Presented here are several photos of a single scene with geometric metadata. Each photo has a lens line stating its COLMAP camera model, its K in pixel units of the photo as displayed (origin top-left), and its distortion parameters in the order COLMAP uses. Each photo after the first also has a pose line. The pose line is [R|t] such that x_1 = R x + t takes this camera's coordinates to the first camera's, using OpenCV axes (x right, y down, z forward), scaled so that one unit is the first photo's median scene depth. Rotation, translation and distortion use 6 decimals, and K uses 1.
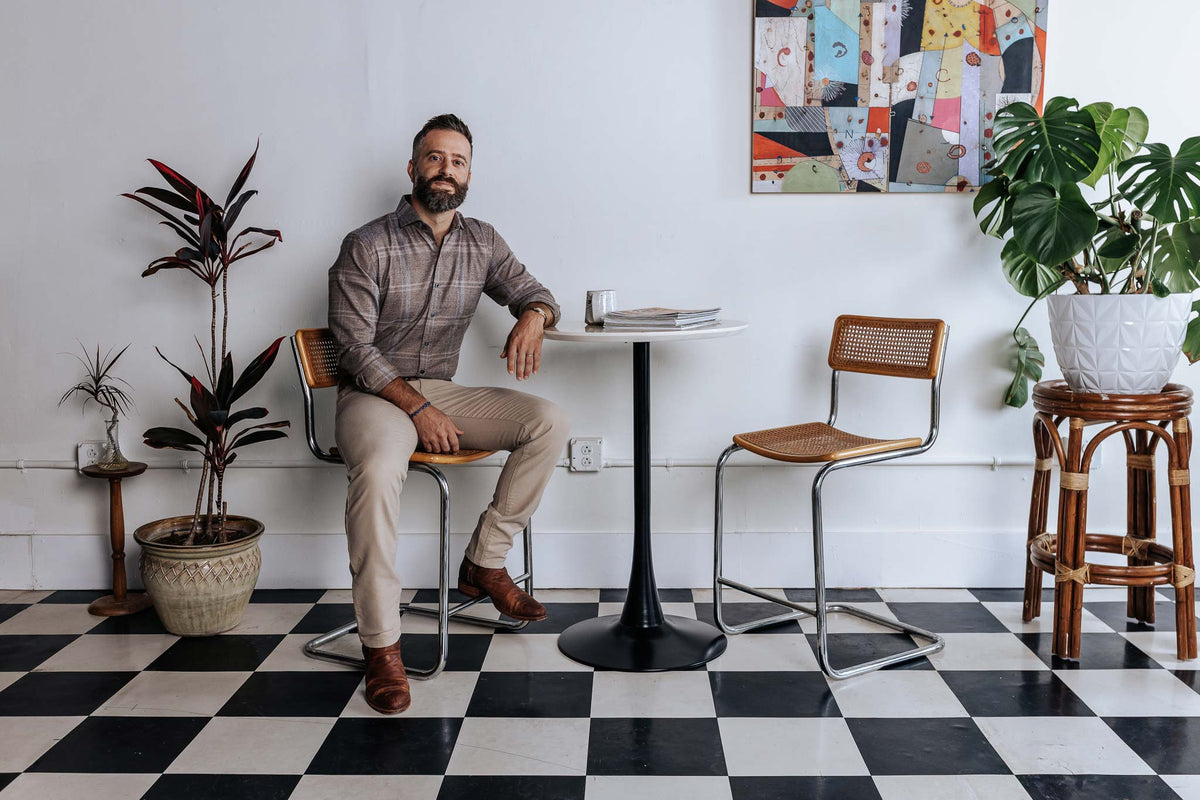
lens RADIAL K [[1140.2, 0, 604.6], [0, 1140.2, 397.9], [0, 0, 1]] dist [0.001697, -0.002580]
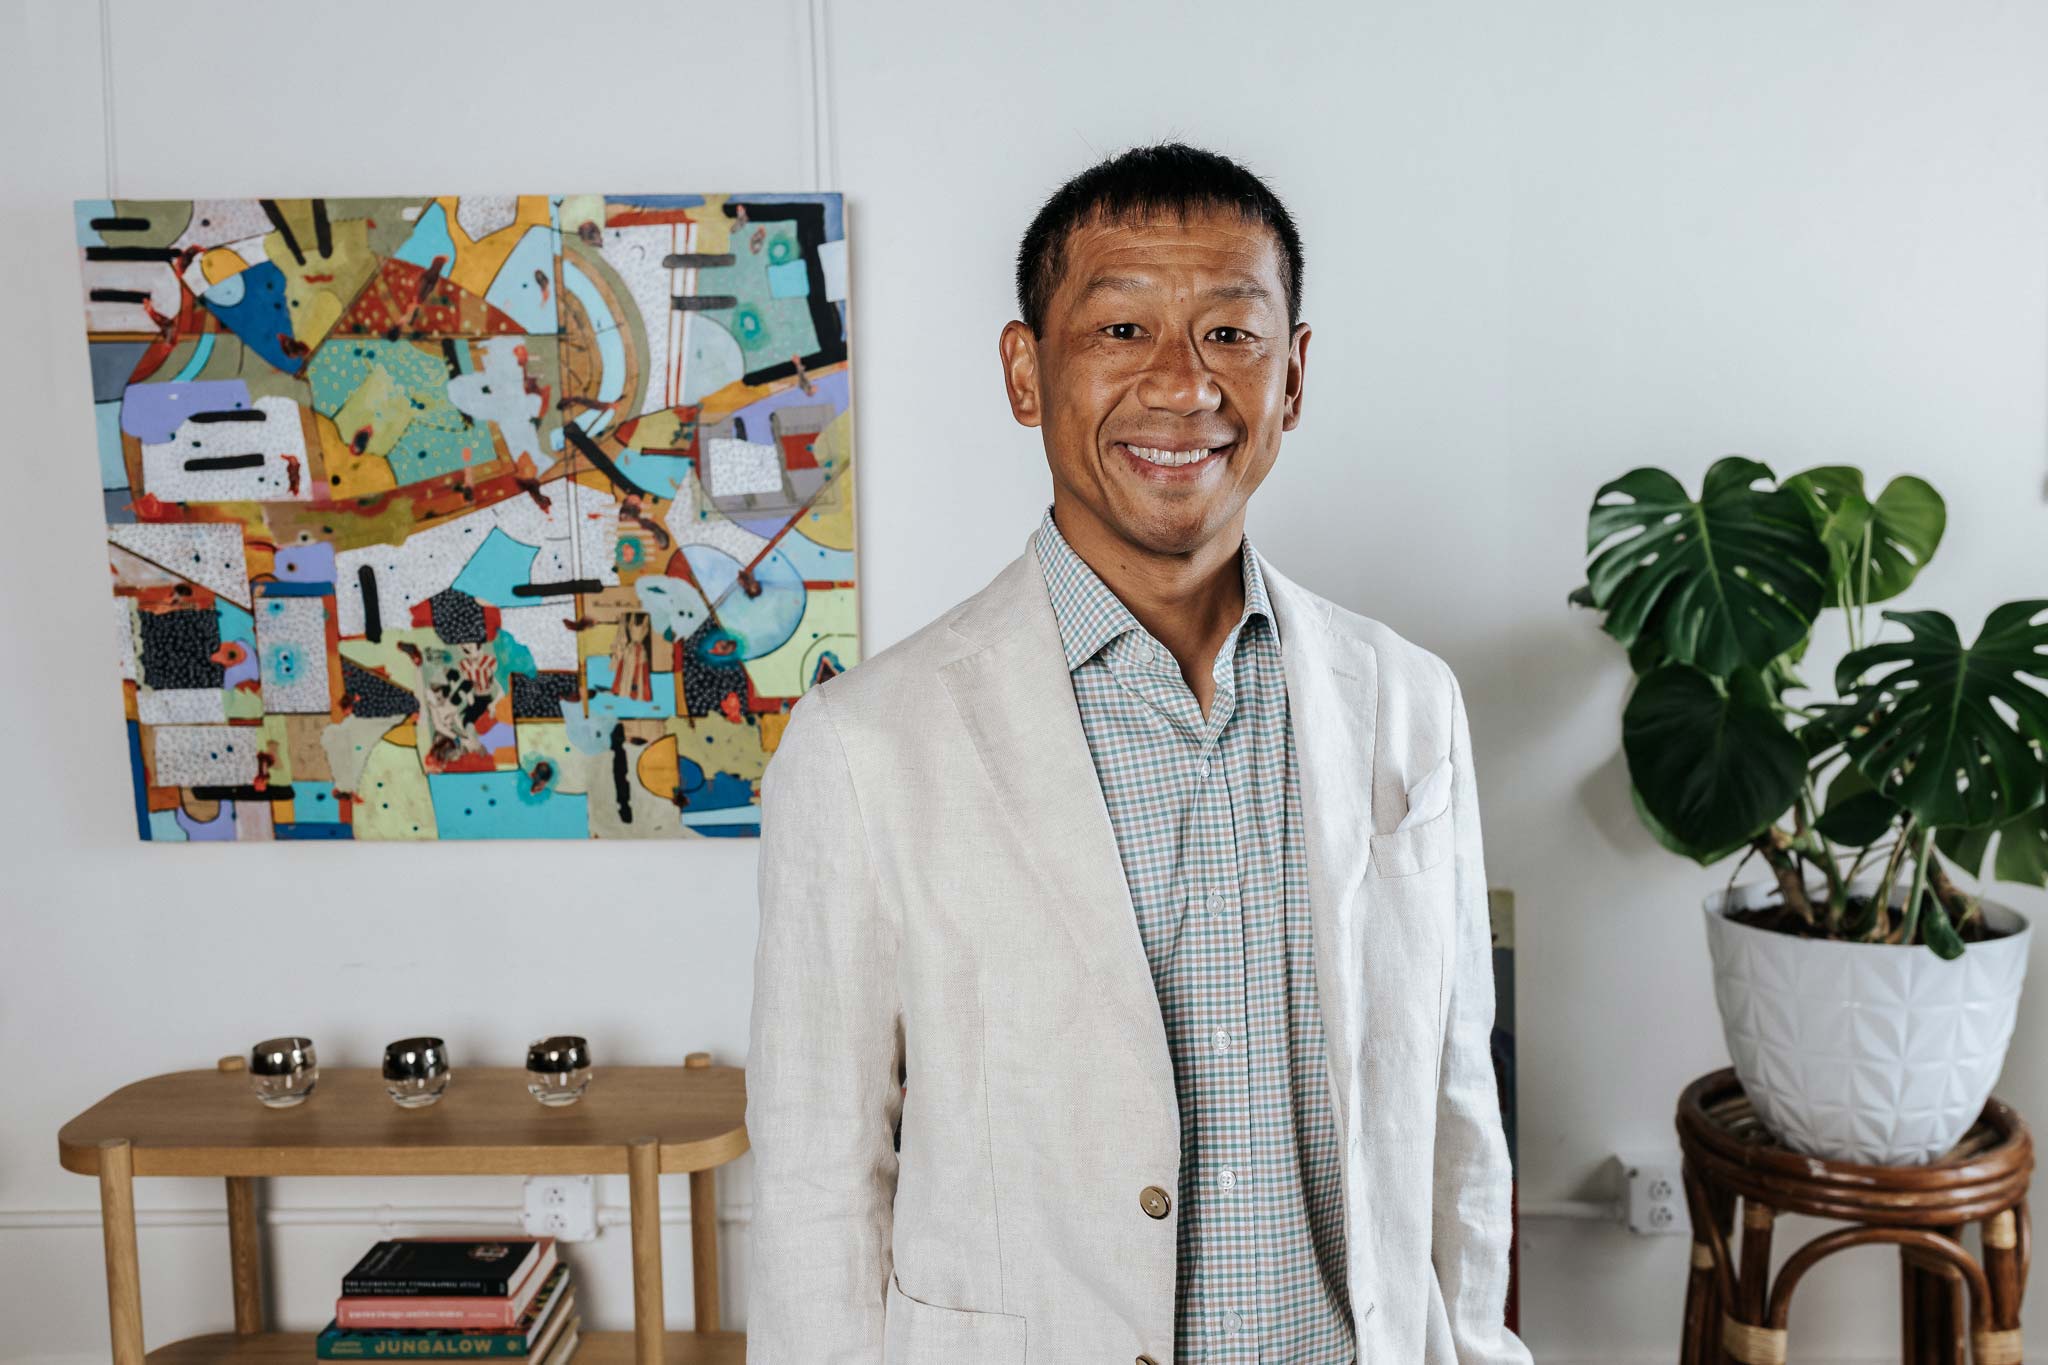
lens RADIAL K [[1897.2, 0, 1057.4], [0, 1897.2, 686.1], [0, 0, 1]] dist [-0.001699, -0.006208]
pose [[0.997288, 0.003115, -0.073530, 0.177224], [-0.002790, 0.999986, 0.004521, -0.167645], [0.073543, -0.004304, 0.997283, 0.222767]]
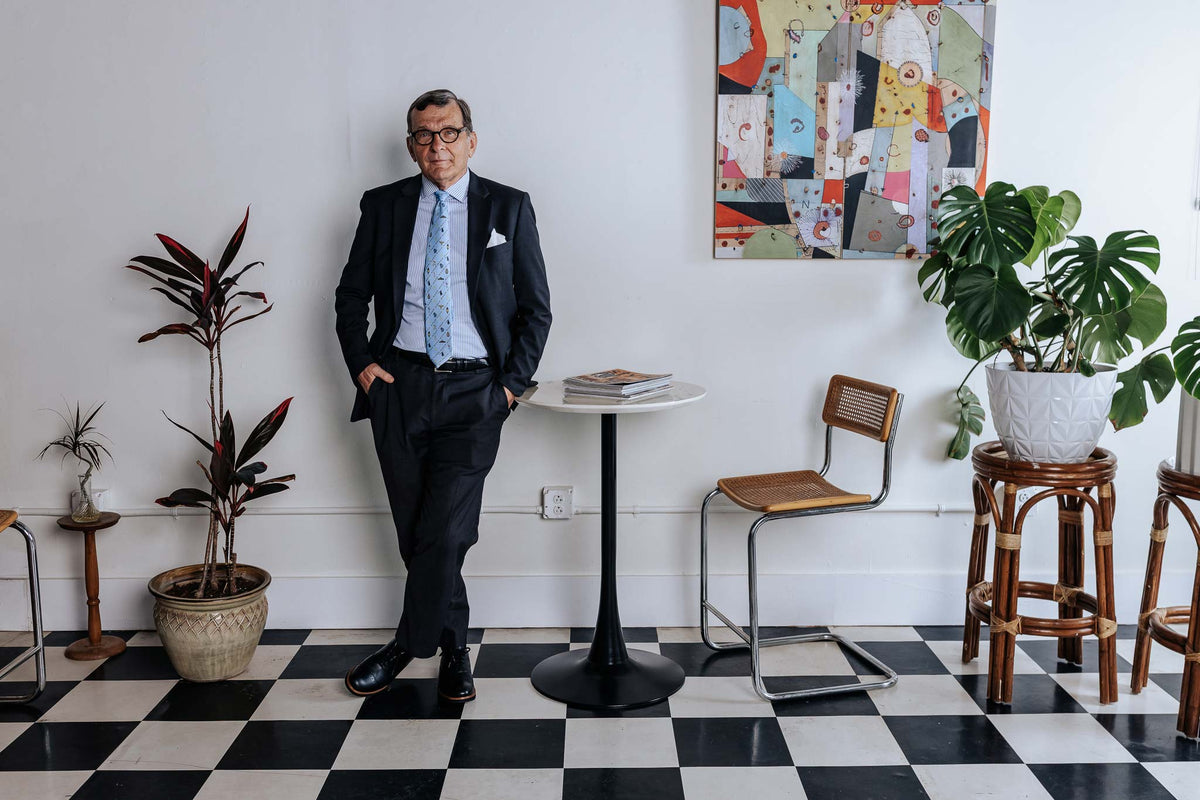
lens RADIAL K [[1140.0, 0, 604.0], [0, 1140.0, 400.1], [0, 0, 1]] dist [0.003002, -0.002410]
pose [[0.999528, 0.001548, 0.030672, -0.006438], [-0.002209, 0.999766, 0.021530, -0.076133], [-0.030631, -0.021588, 0.999298, -0.065613]]
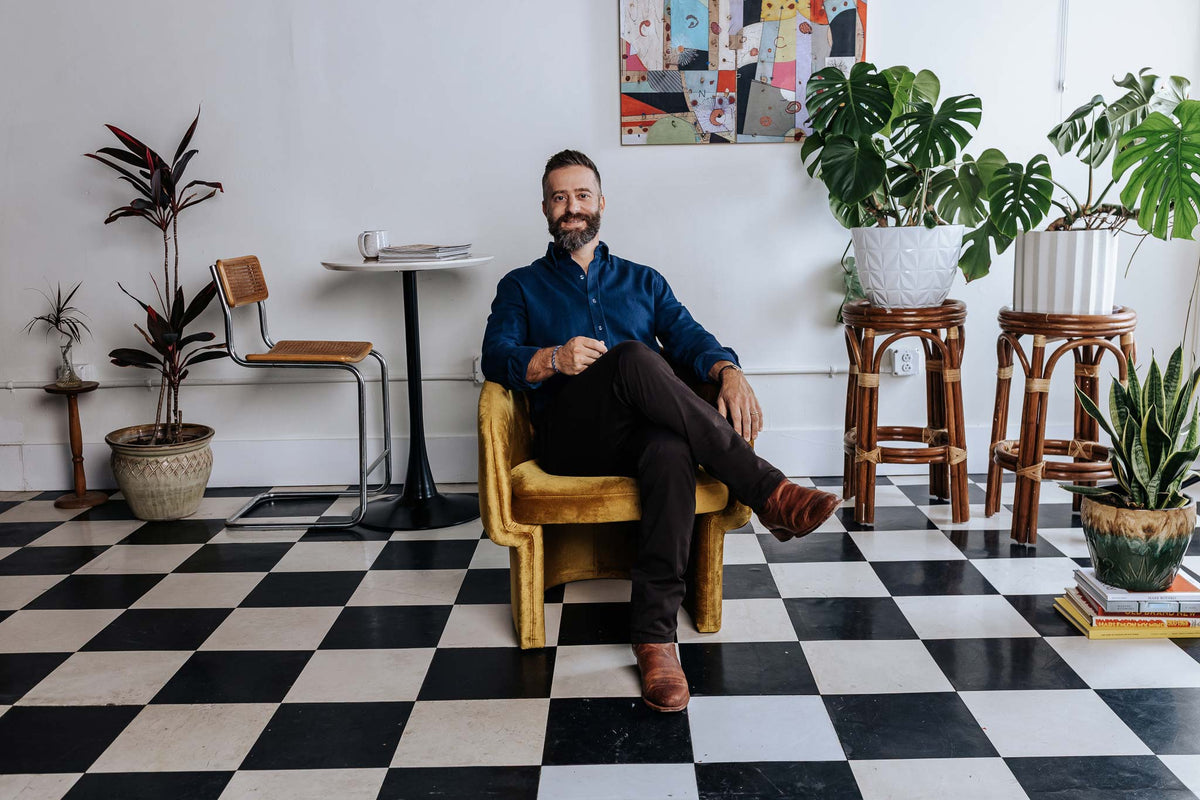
lens RADIAL K [[1138.8, 0, 601.9], [0, 1138.8, 400.3], [0, 0, 1]] dist [0.001829, -0.000445]
pose [[0.999879, -0.014829, 0.004789, 0.107436], [0.014560, 0.998542, 0.051987, 0.024104], [-0.005553, -0.051911, 0.998636, -0.205549]]
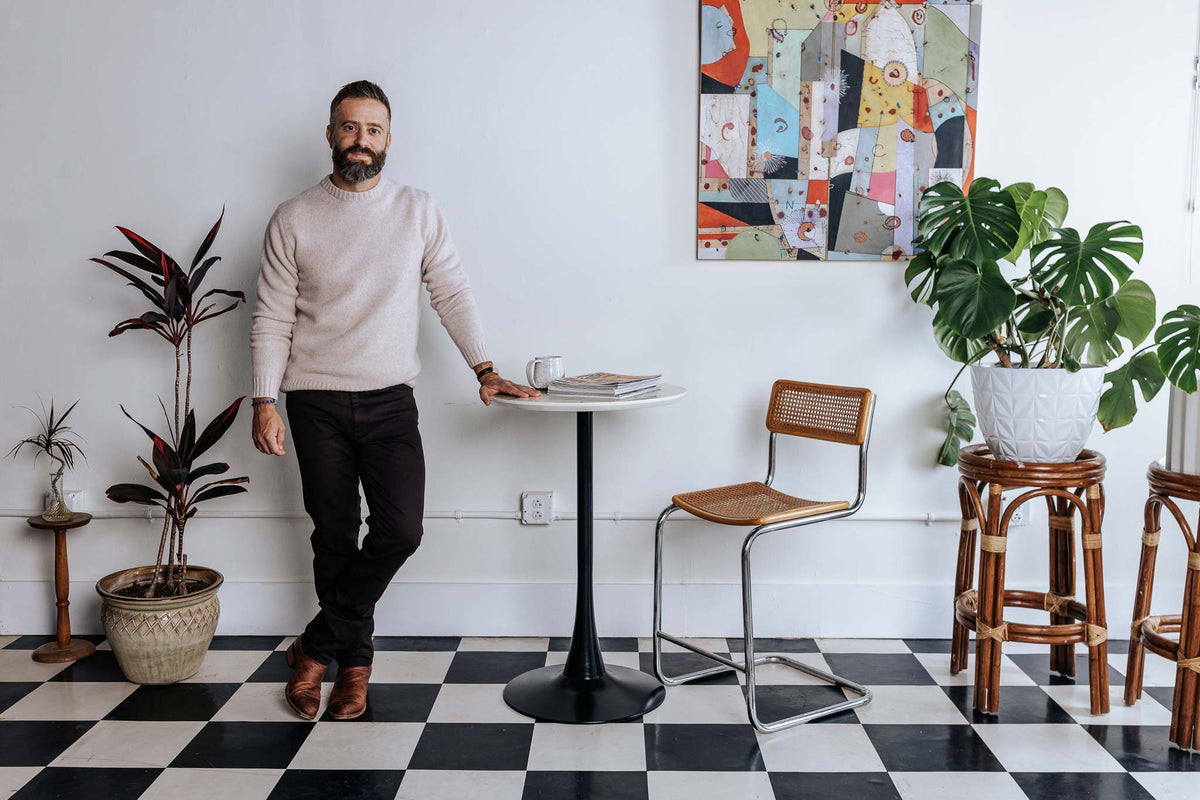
lens RADIAL K [[1140.2, 0, 604.6], [0, 1140.2, 397.9], [0, 0, 1]] dist [0.001697, -0.002580]
pose [[0.999885, 0.008781, 0.012389, 0.034957], [-0.008562, 0.999808, -0.017650, -0.036266], [-0.012542, 0.017542, 0.999767, -0.046189]]
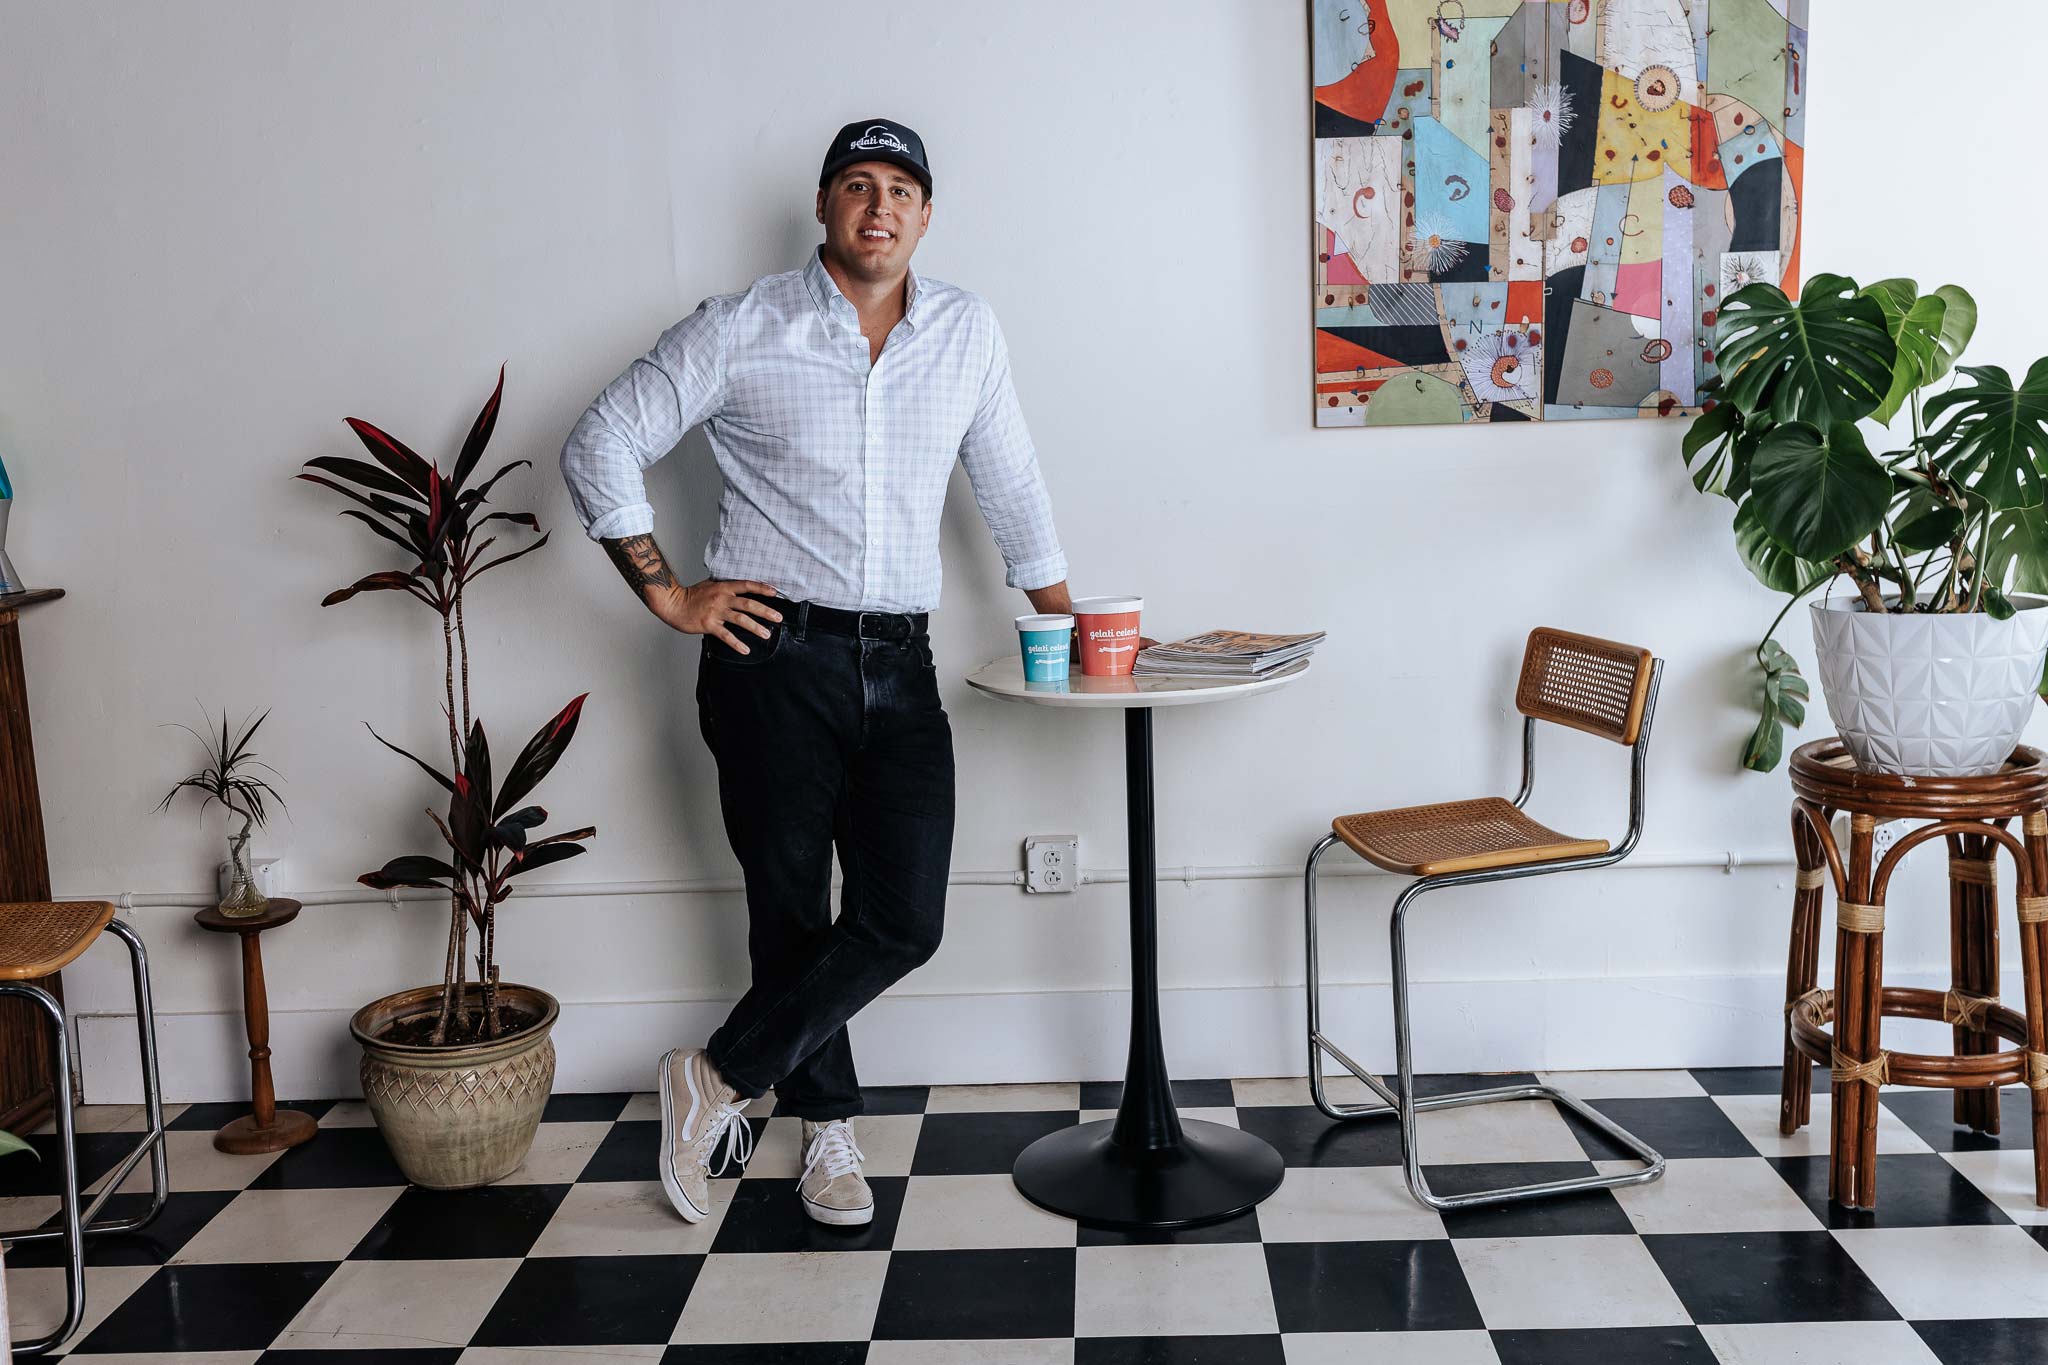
lens RADIAL K [[1945.9, 0, 1031.9], [0, 1945.9, 679.0], [0, 0, 1]] dist [0.001697, -0.002580]
pose [[0.999507, -0.025742, -0.017971, -0.006072], [0.026145, 0.999404, 0.022562, -0.080395], [0.017380, -0.023020, 0.999584, -0.035289]]
